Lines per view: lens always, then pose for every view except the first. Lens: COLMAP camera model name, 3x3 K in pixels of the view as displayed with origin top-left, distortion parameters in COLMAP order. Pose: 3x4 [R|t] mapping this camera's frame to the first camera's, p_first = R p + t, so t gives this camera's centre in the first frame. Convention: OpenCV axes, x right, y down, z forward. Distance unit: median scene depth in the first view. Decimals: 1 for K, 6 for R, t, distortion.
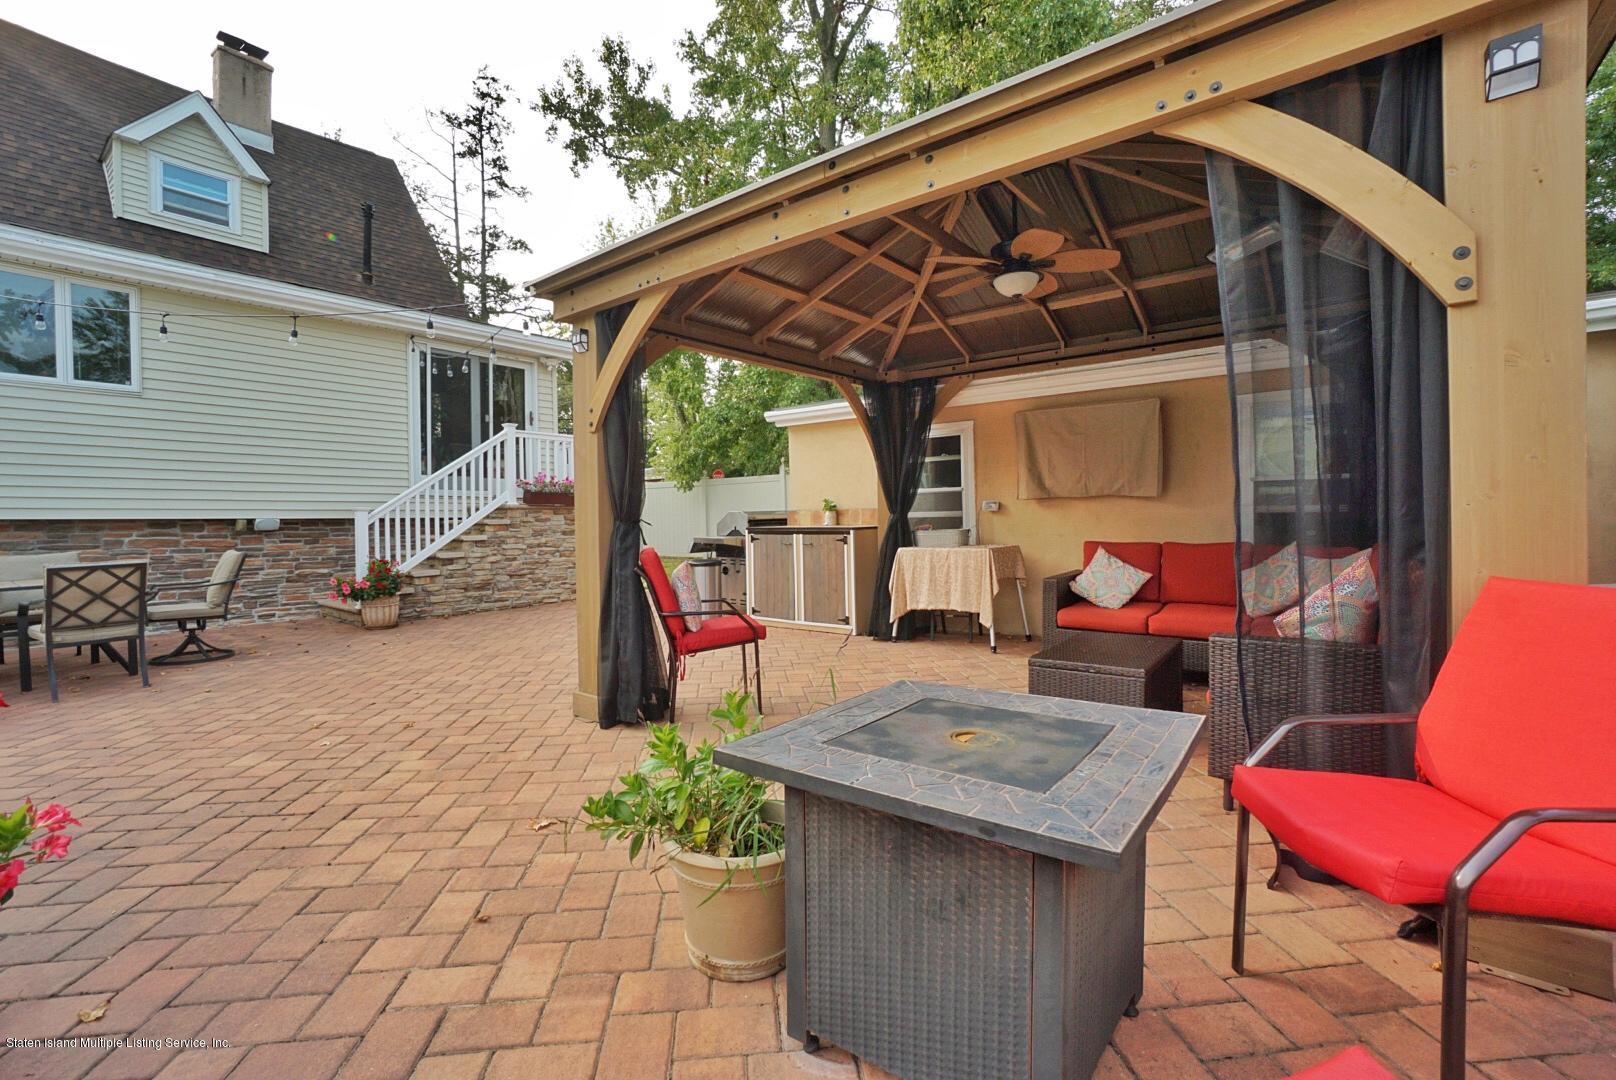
lens RADIAL K [[709.8, 0, 801.6], [0, 709.8, 531.3], [0, 0, 1]] dist [-0.061249, 0.022157]
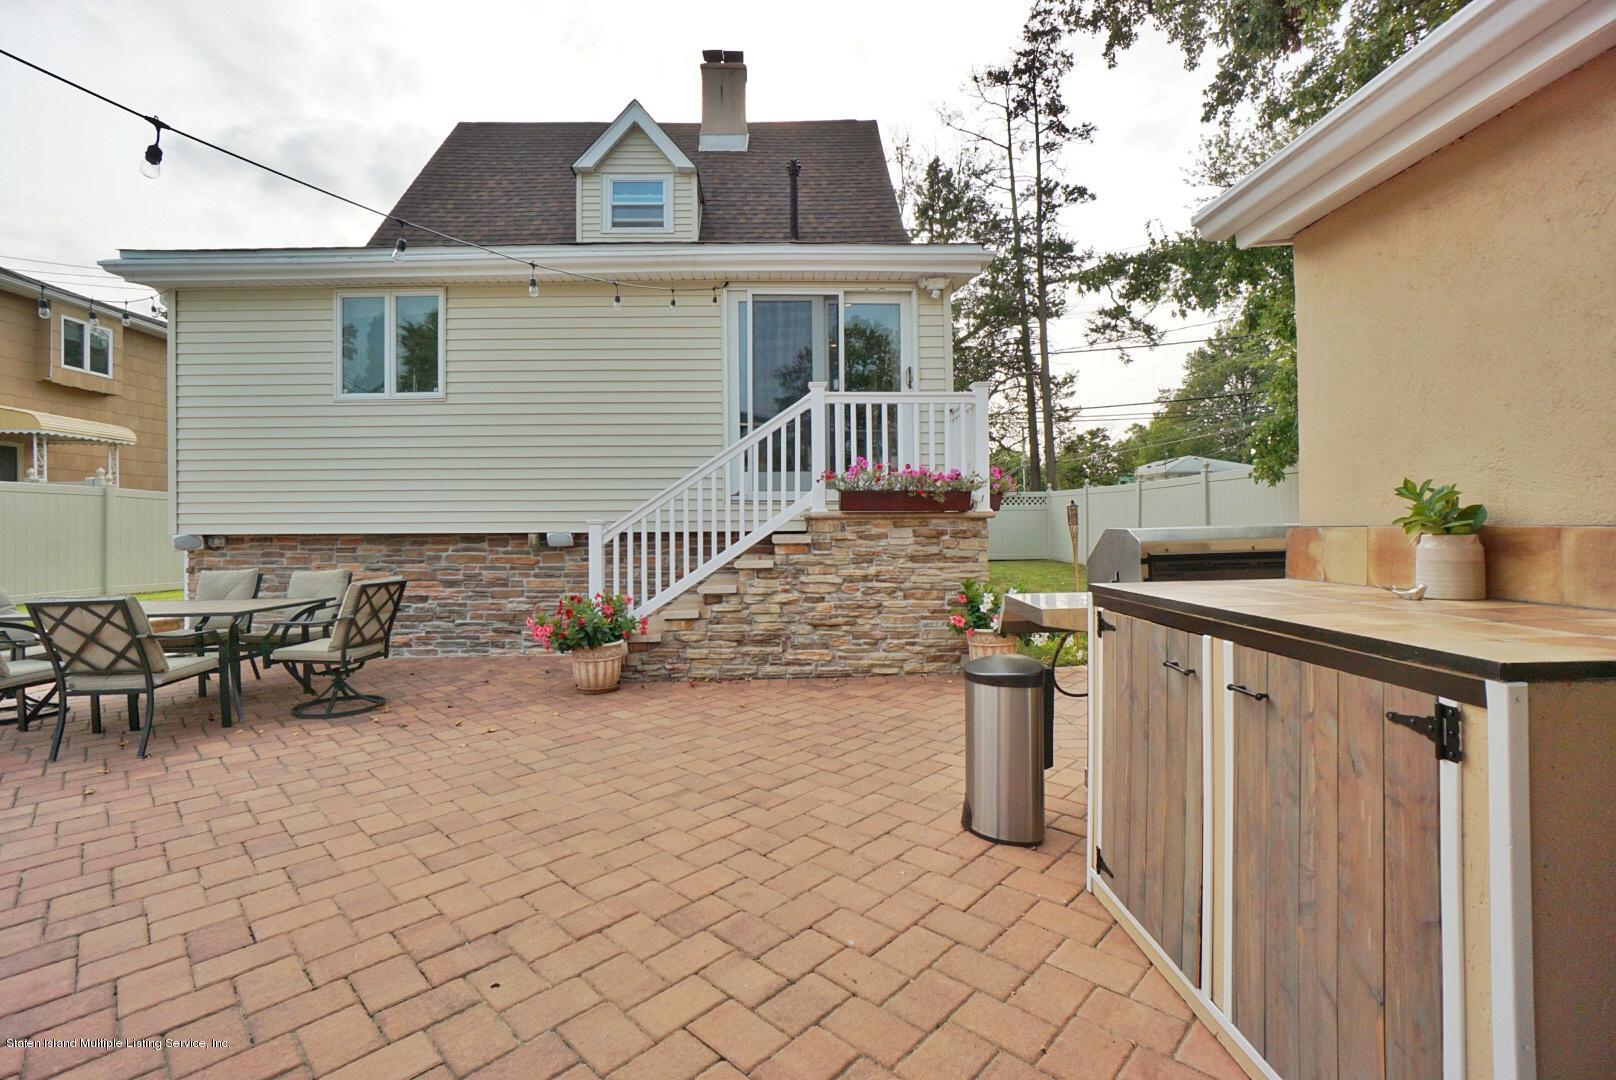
lens RADIAL K [[709.8, 0, 801.6], [0, 709.8, 531.3], [0, 0, 1]] dist [-0.061249, 0.022157]
pose [[0.638127, 0.010605, -0.769858, 0.066012], [-0.011990, 0.999921, 0.003836, -0.023842], [0.769838, 0.006783, 0.638204, 0.606968]]
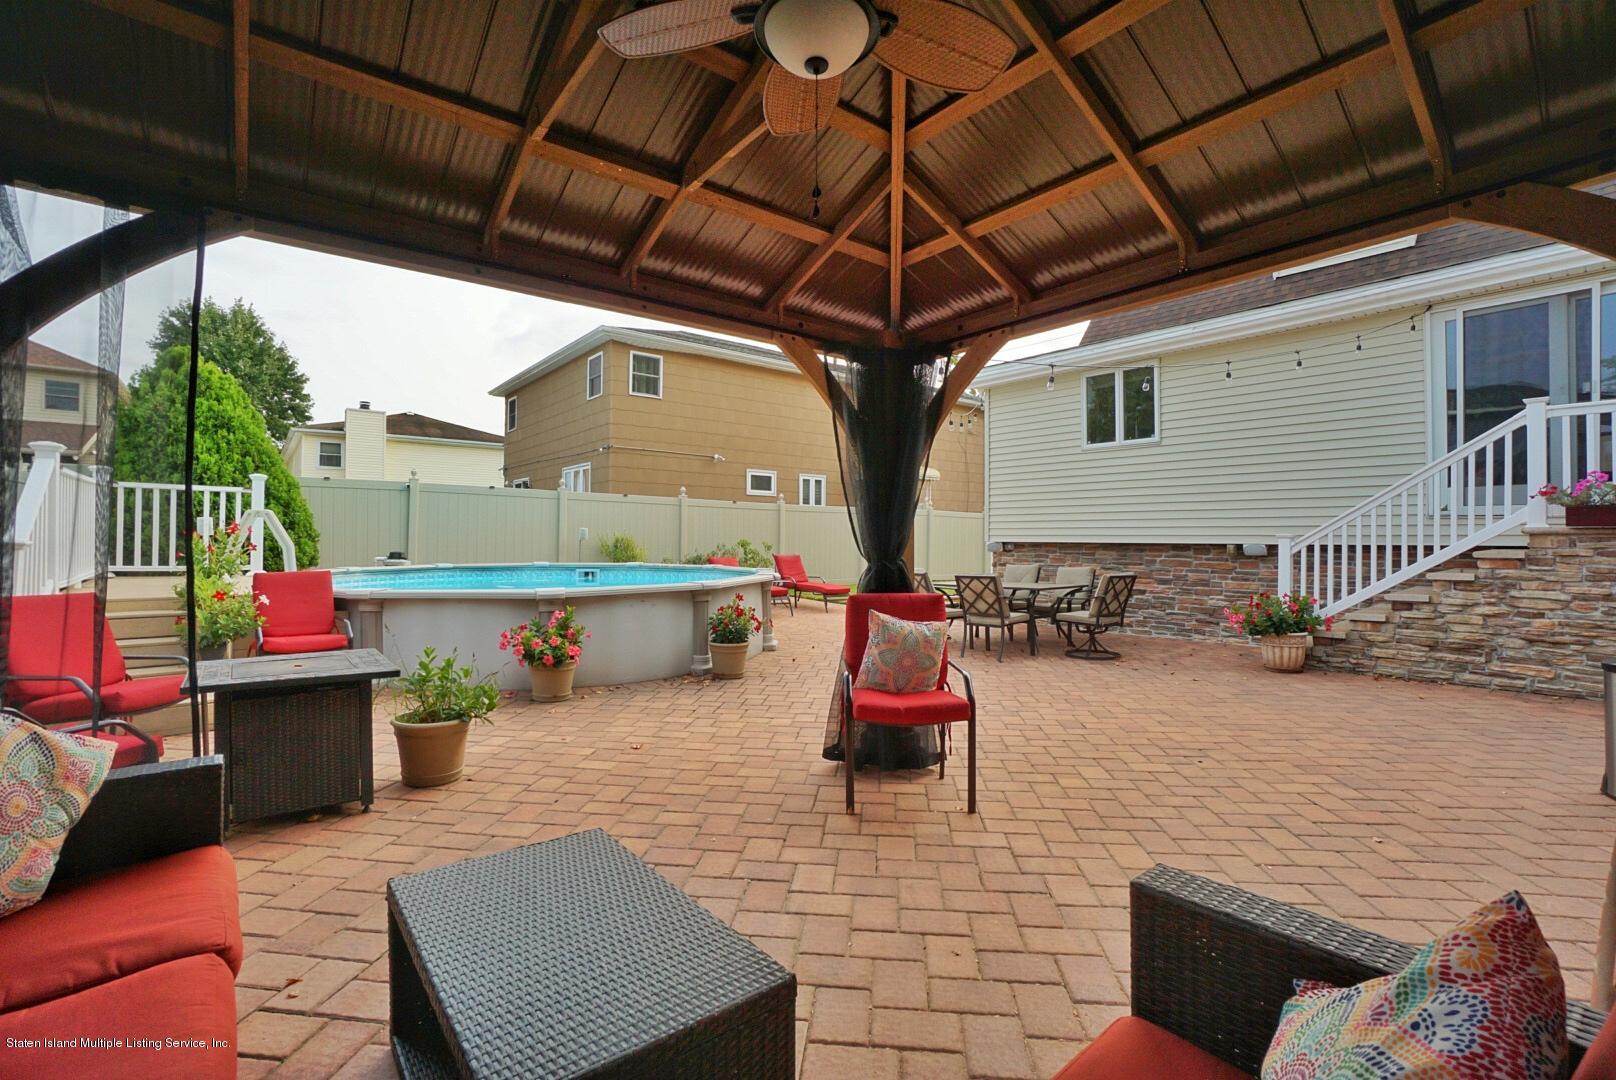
lens RADIAL K [[715.2, 0, 800.3], [0, 715.2, 535.0], [0, 0, 1]] dist [-0.064127, 0.024321]
pose [[-0.226624, 0.006023, -0.973964, 0.340181], [-0.015838, 0.999826, 0.009868, -0.027905], [0.973854, 0.017662, -0.226489, 0.519036]]
